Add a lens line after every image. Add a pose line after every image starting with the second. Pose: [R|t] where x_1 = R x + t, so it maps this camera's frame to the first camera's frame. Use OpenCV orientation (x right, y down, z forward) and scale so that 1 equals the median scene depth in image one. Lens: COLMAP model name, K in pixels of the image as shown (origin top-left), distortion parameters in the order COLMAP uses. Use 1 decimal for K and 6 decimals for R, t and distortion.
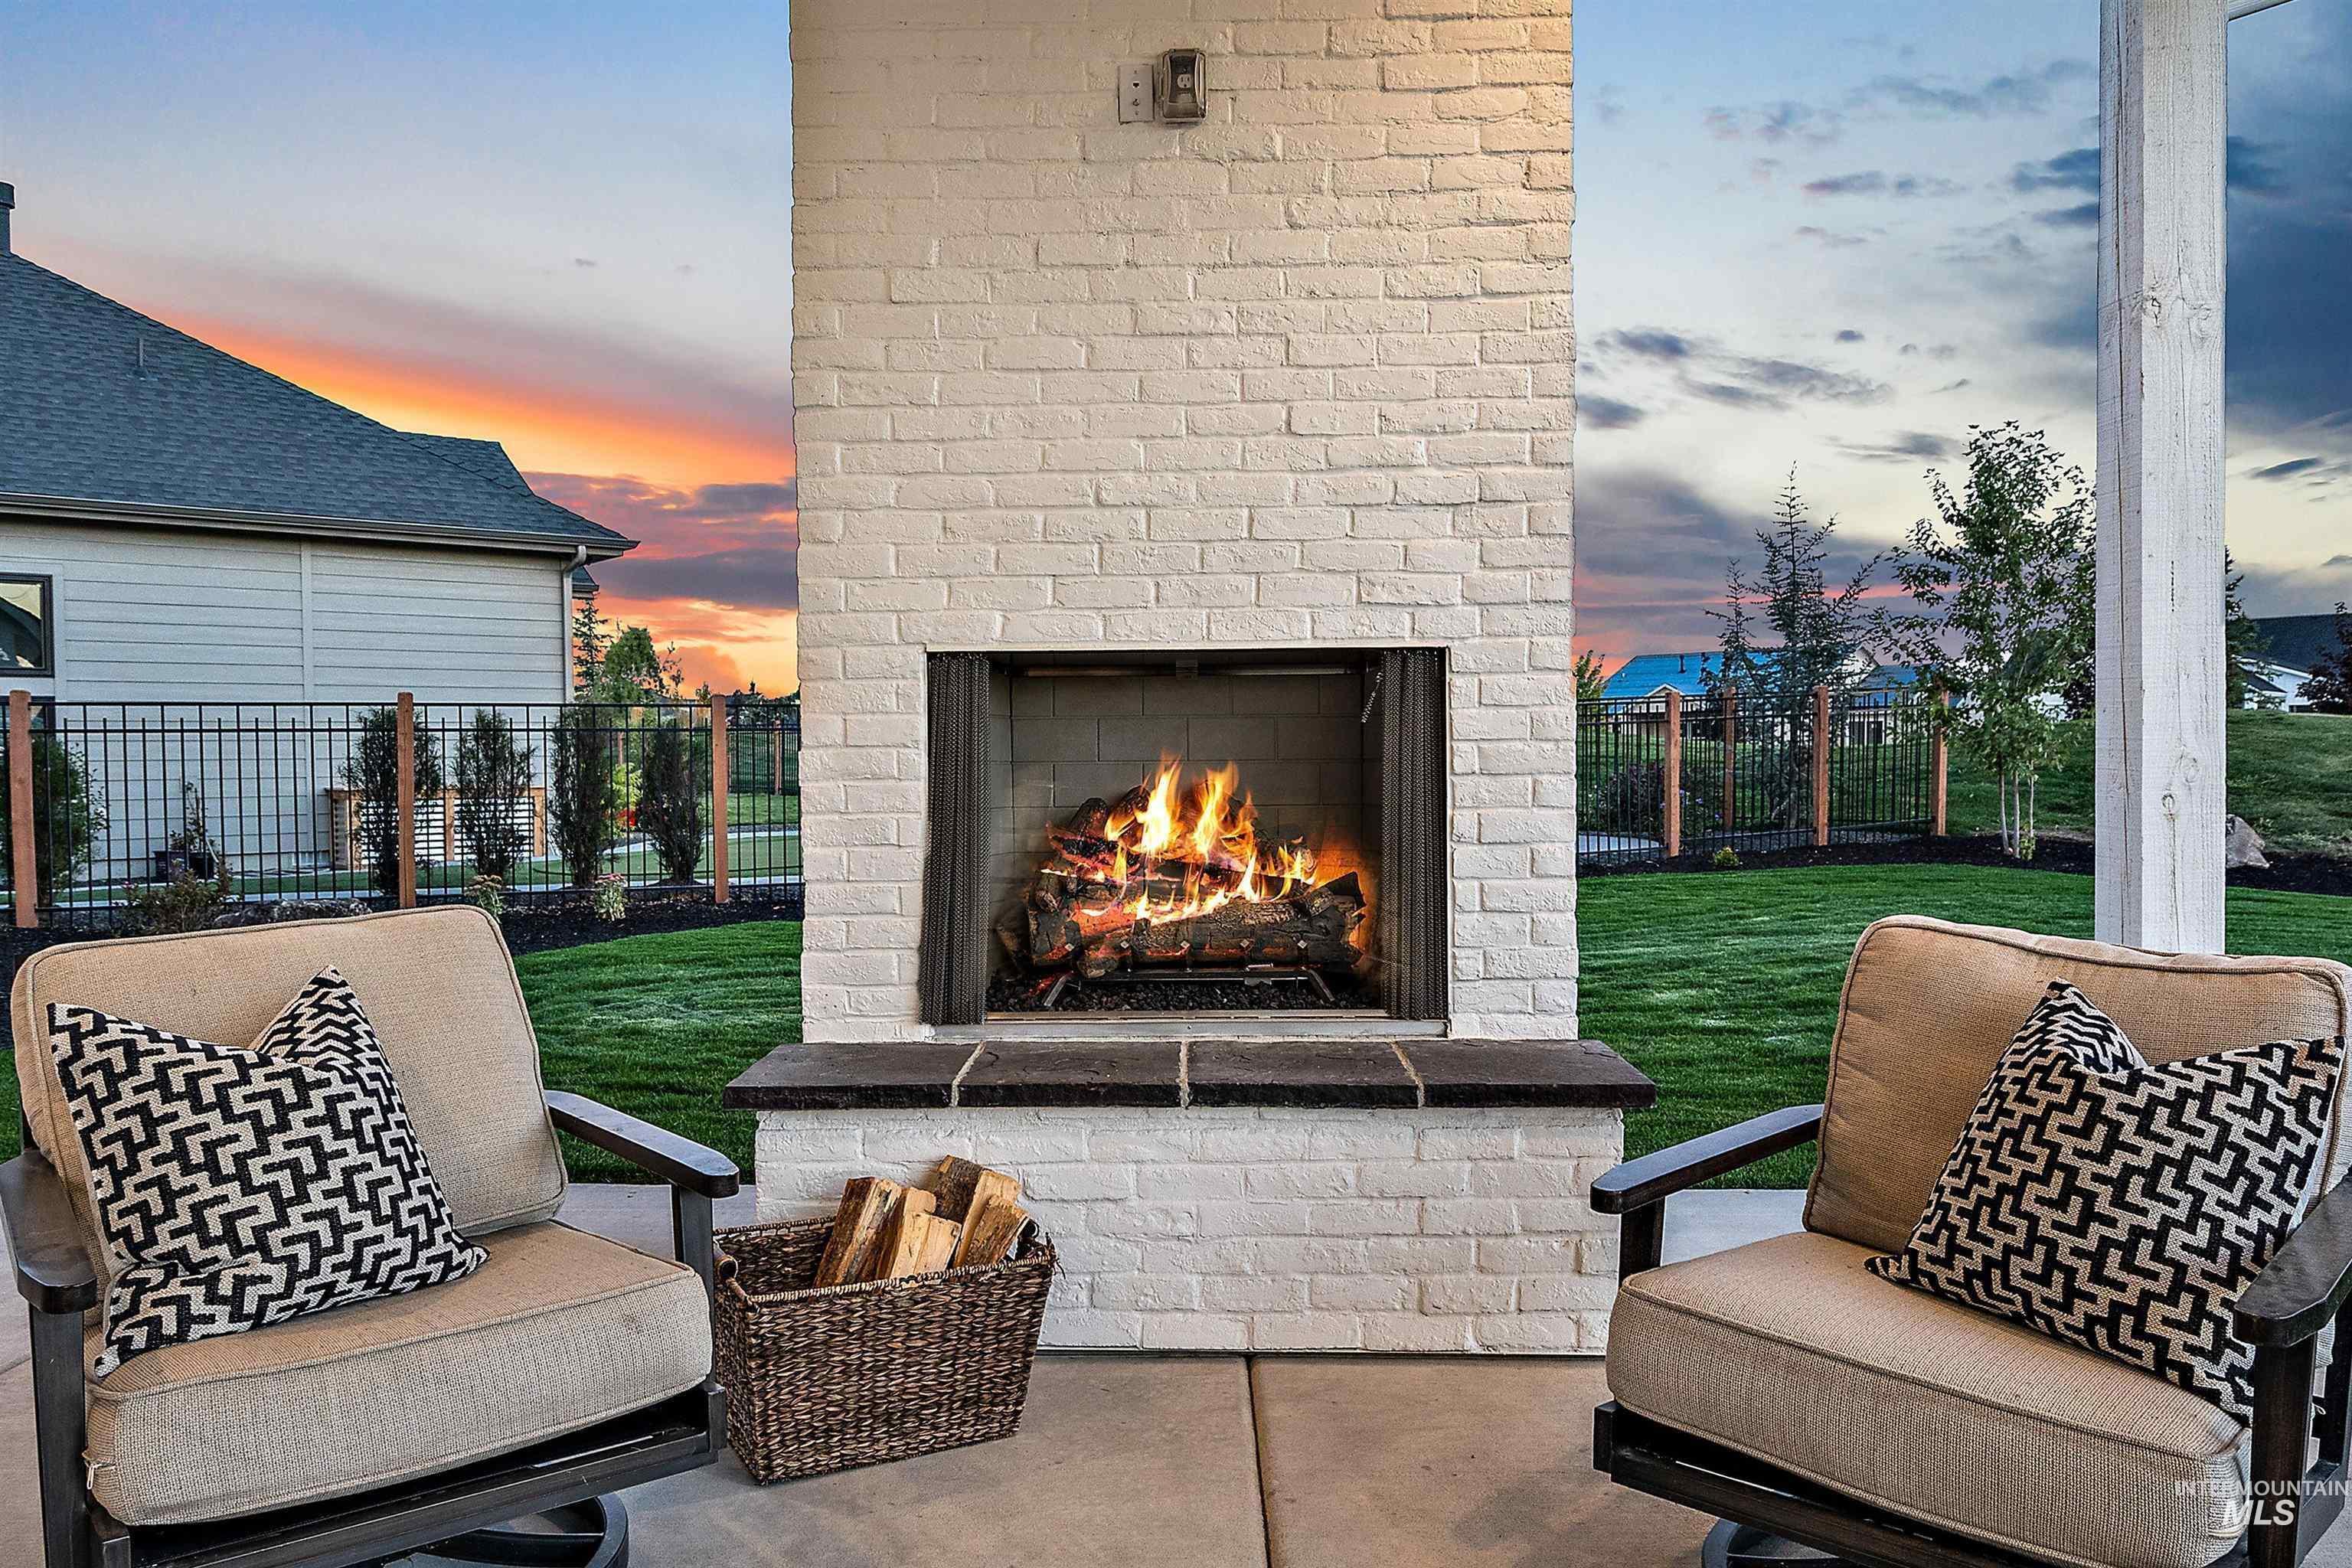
lens RADIAL K [[1693.5, 0, 1176.0], [0, 1693.5, 784.0], [0, 0, 1]] dist [-0.001807, 0.001097]
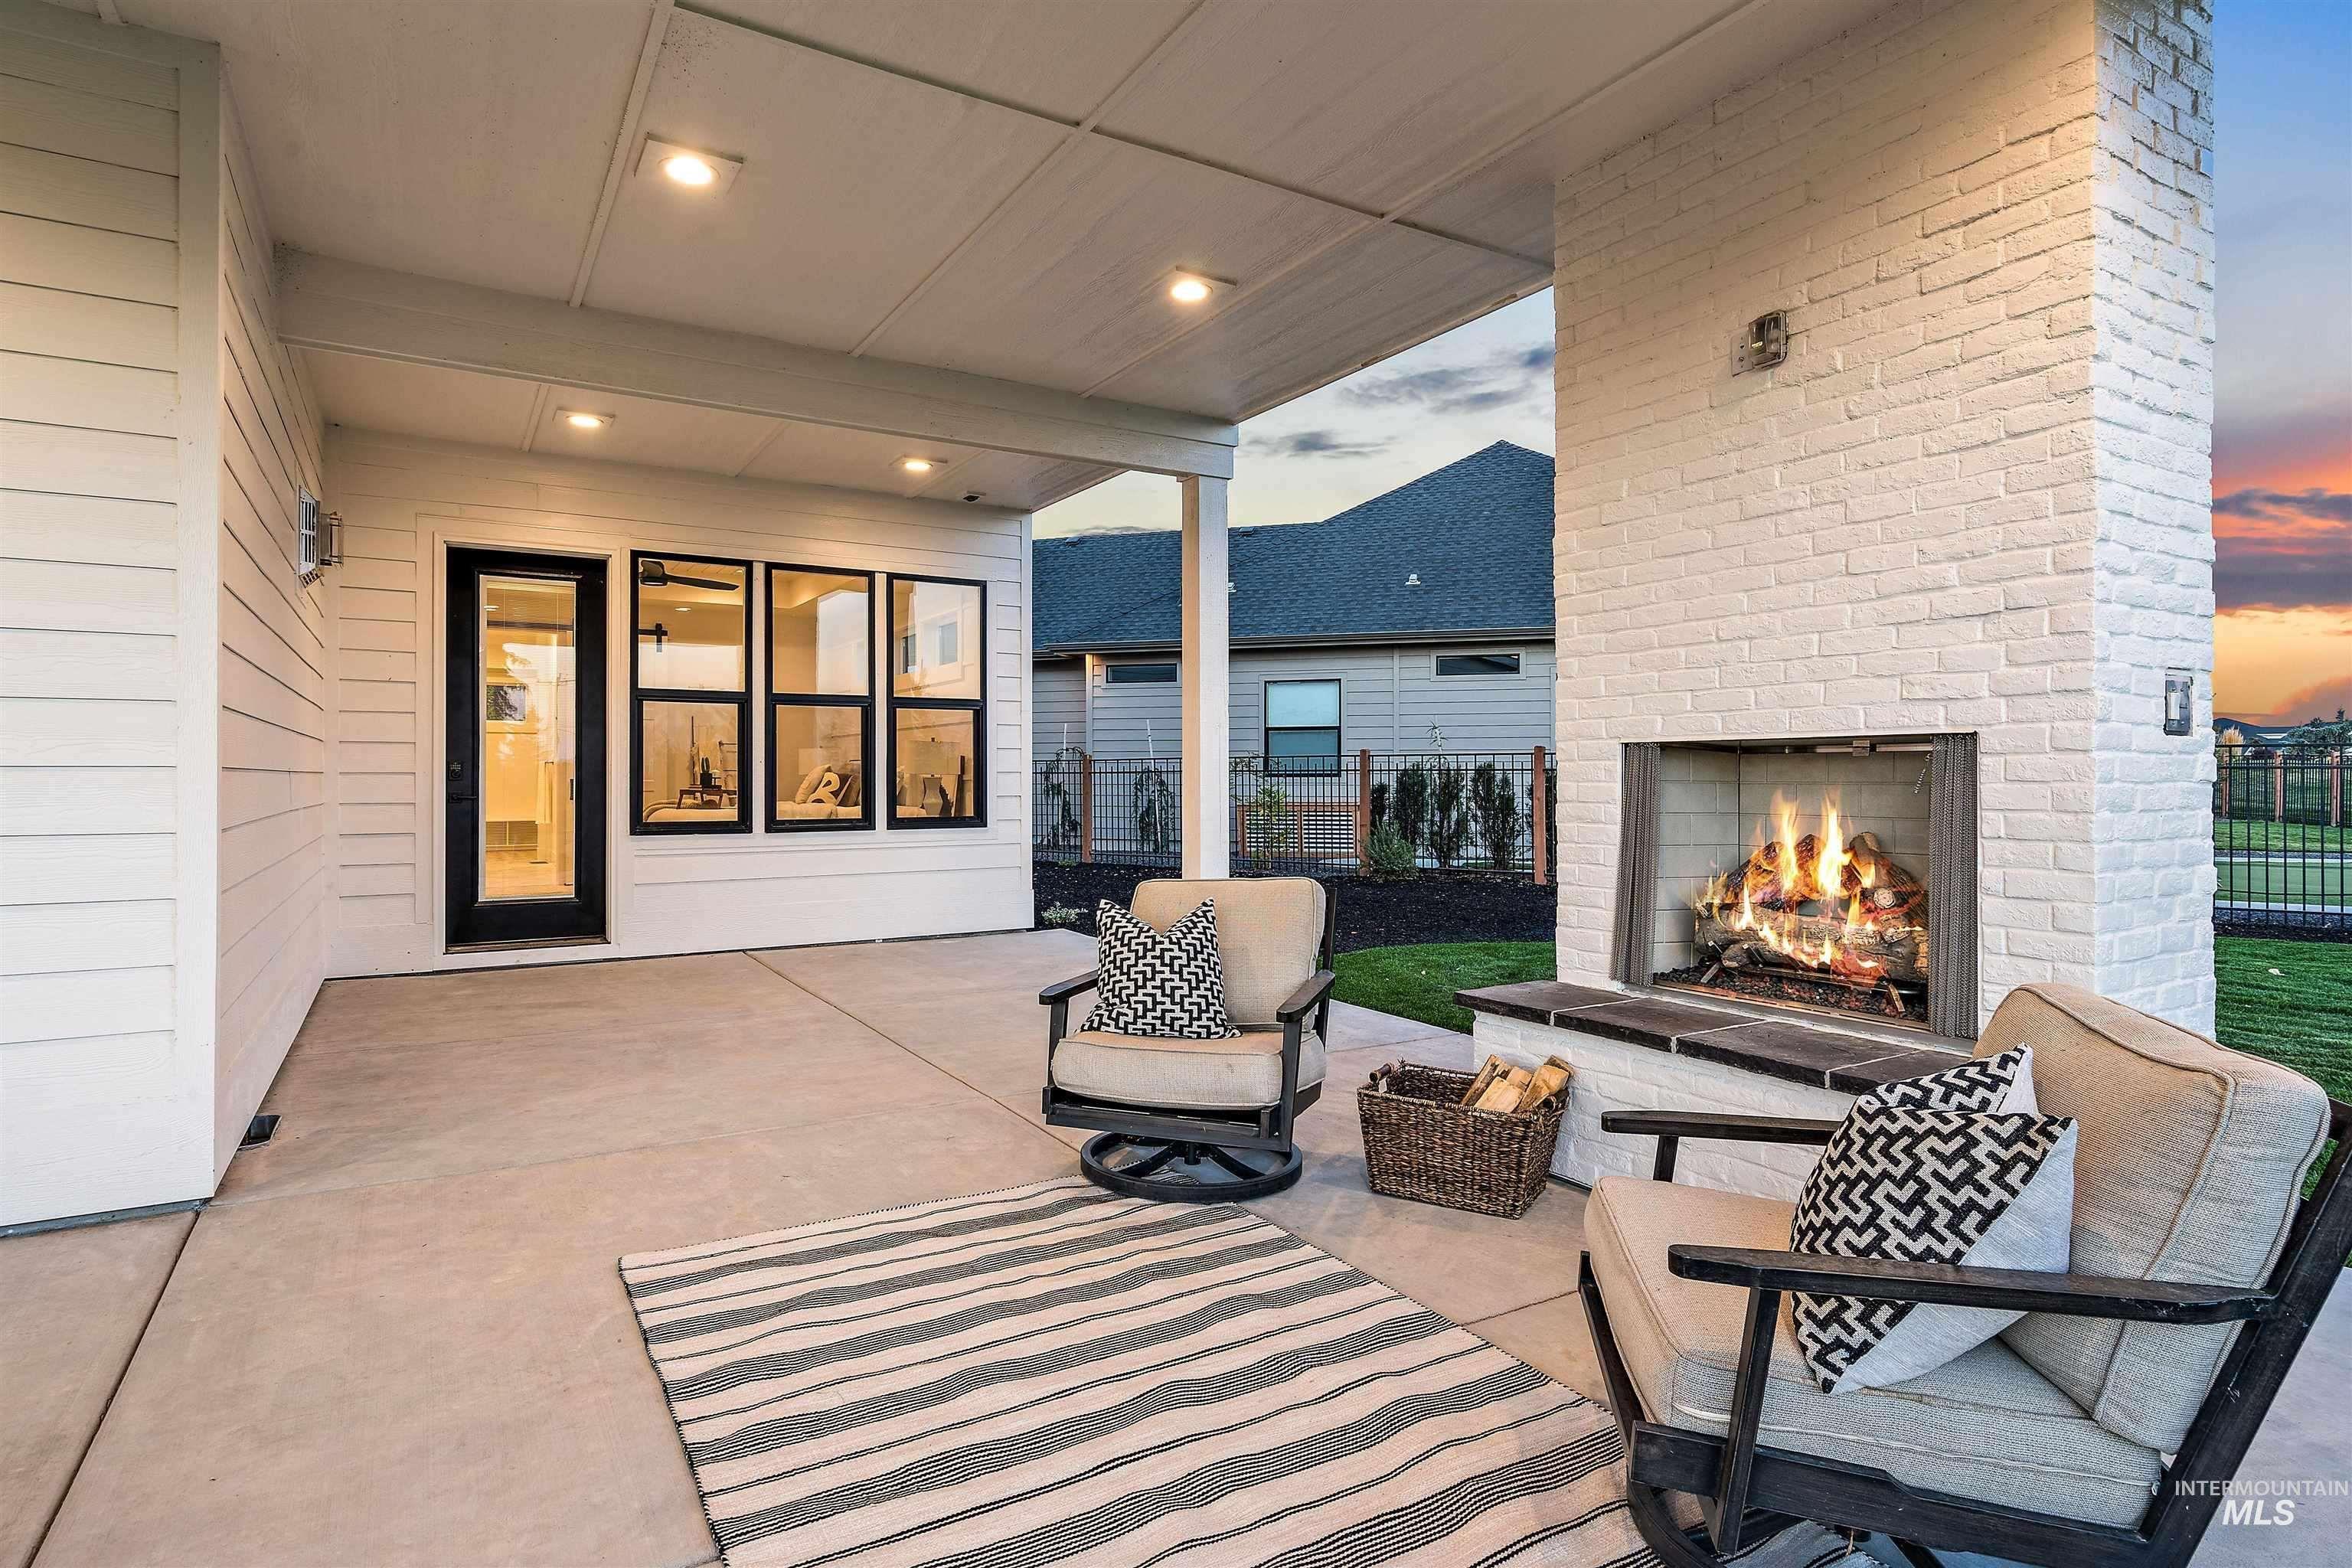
lens RADIAL K [[1245.1, 0, 1172.9], [0, 1245.1, 768.8], [0, 0, 1]] dist [0.006458, 0.001067]
pose [[0.525977, 0.002541, -0.850495, 0.619481], [-0.022557, 0.999685, -0.010963, -0.032140], [0.850200, 0.024951, 0.525869, 0.041332]]
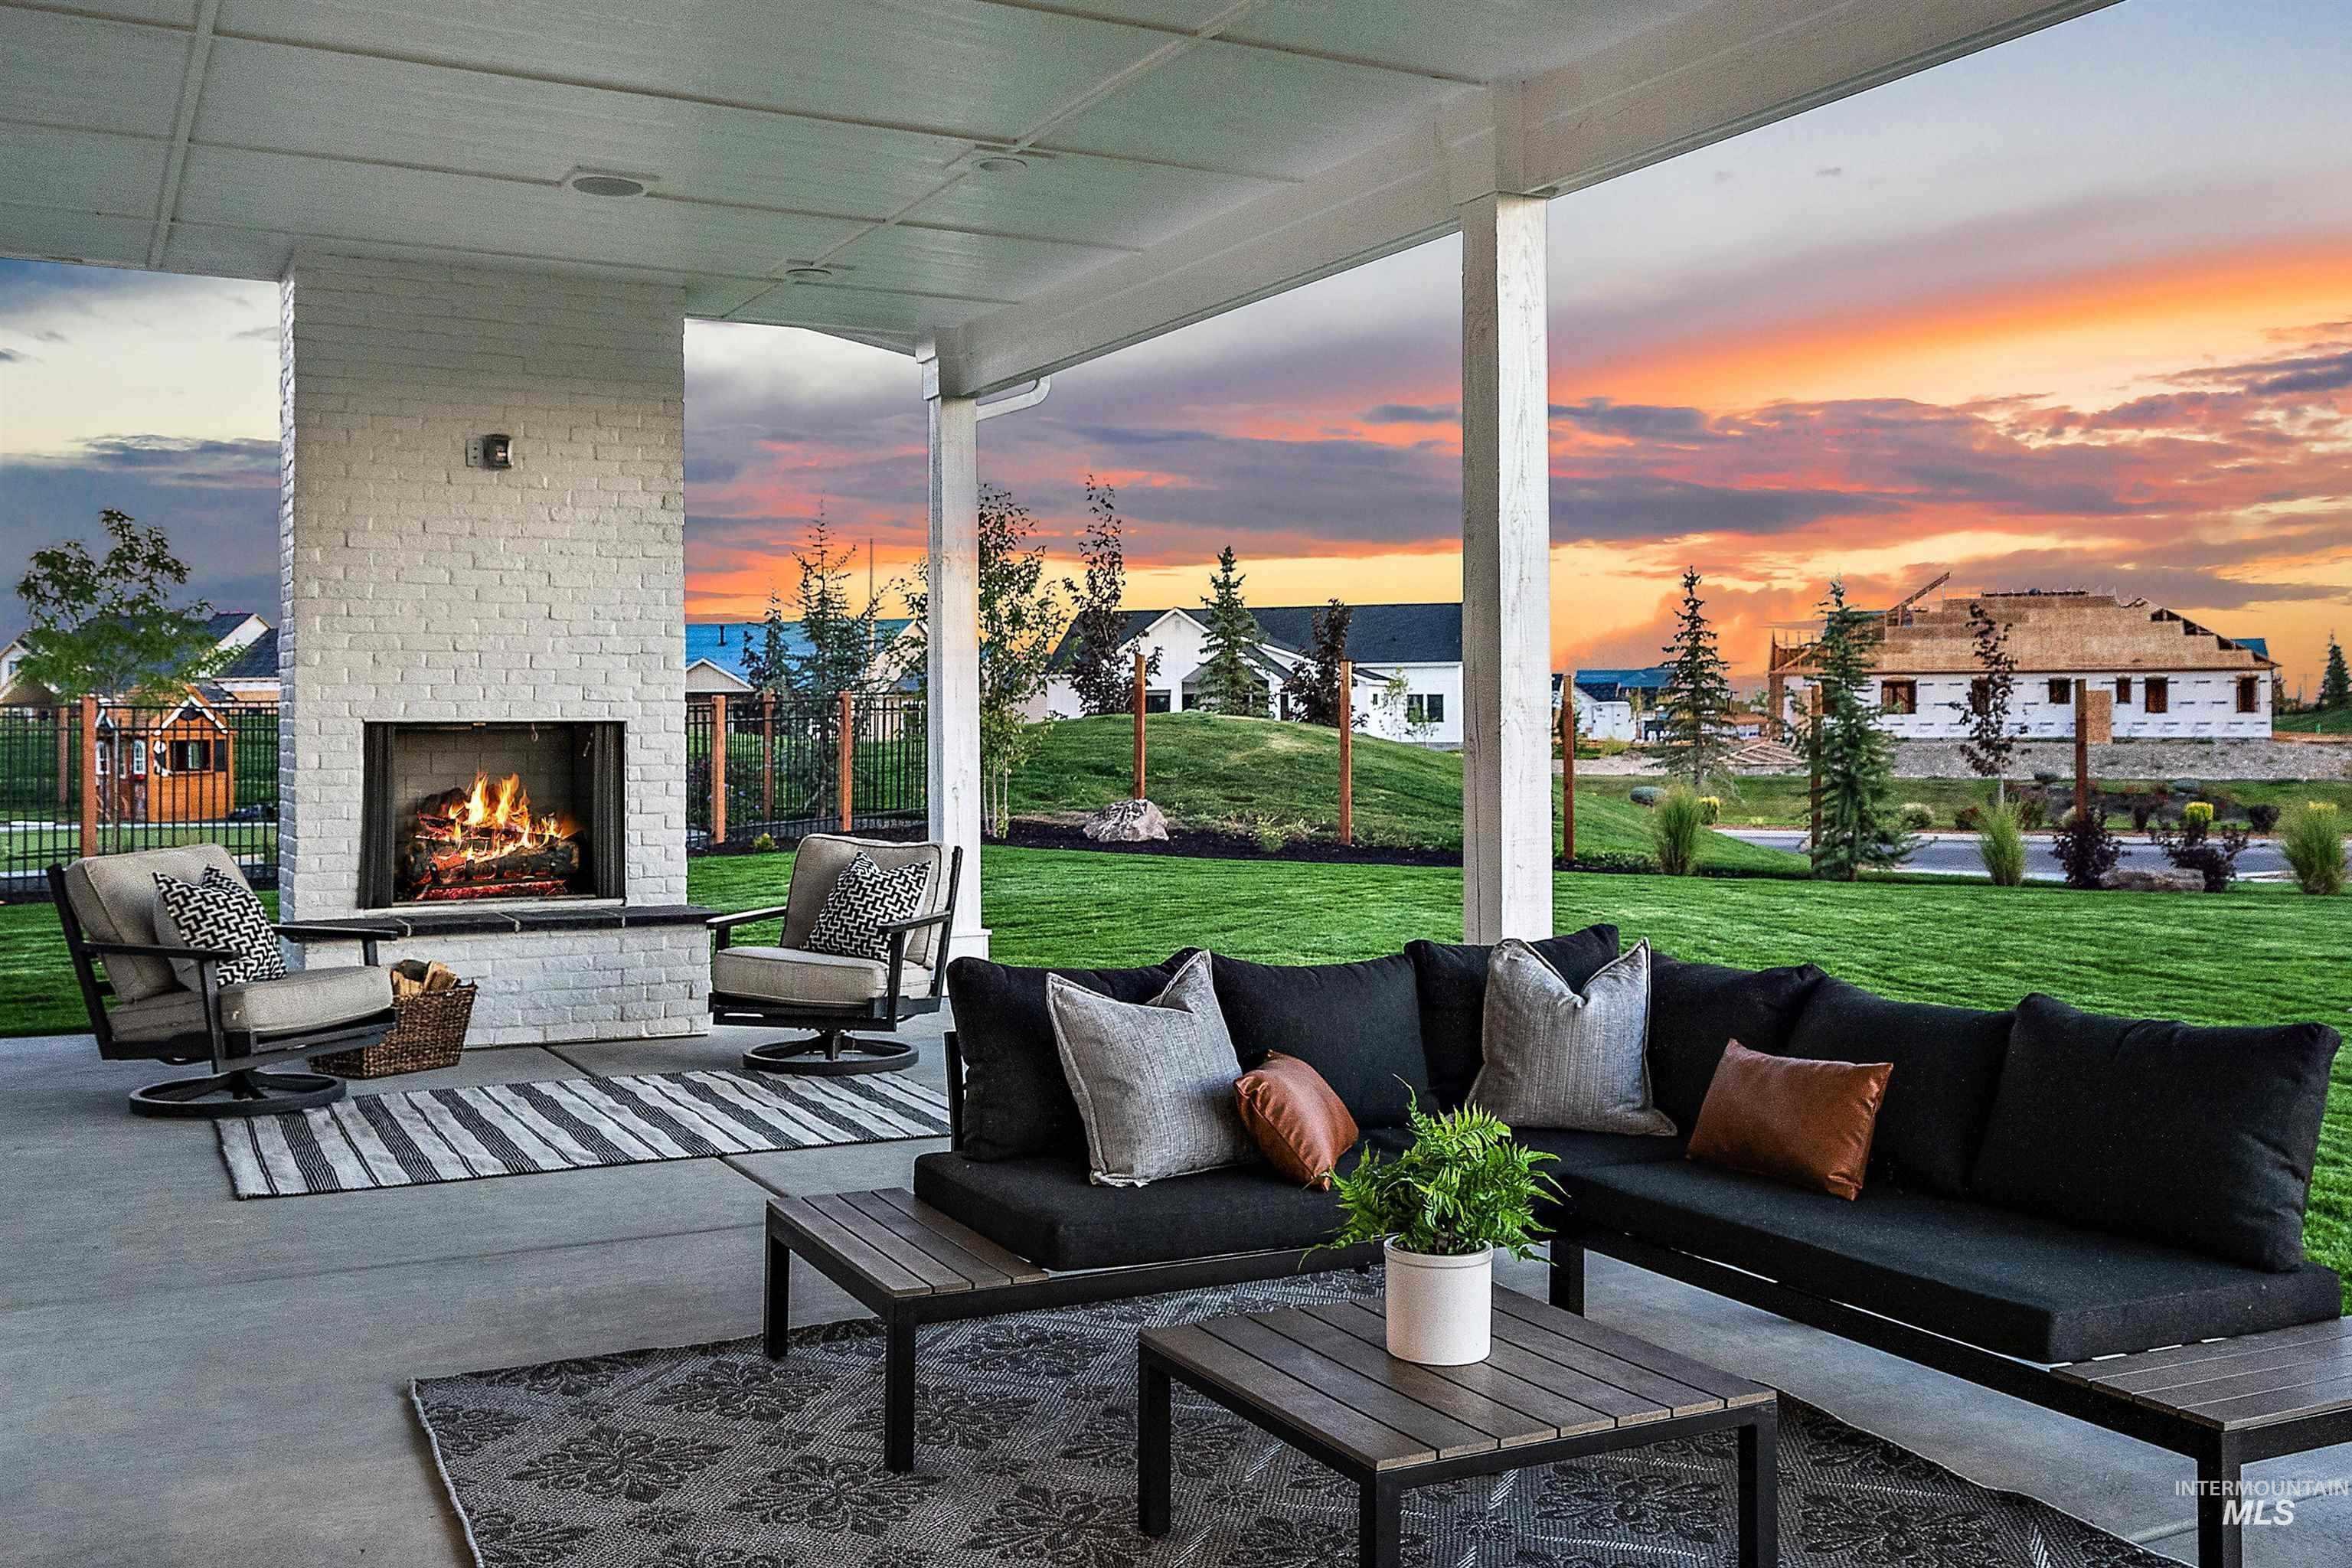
lens RADIAL K [[2151.4, 0, 1177.4], [0, 2151.4, 724.7], [0, 0, 1]] dist [-0.005641, -0.004455]
pose [[0.877901, 0.004813, 0.478819, -0.523526], [0.006137, 0.999754, -0.021300, -0.014847], [-0.478803, 0.021638, 0.877655, -1.696994]]
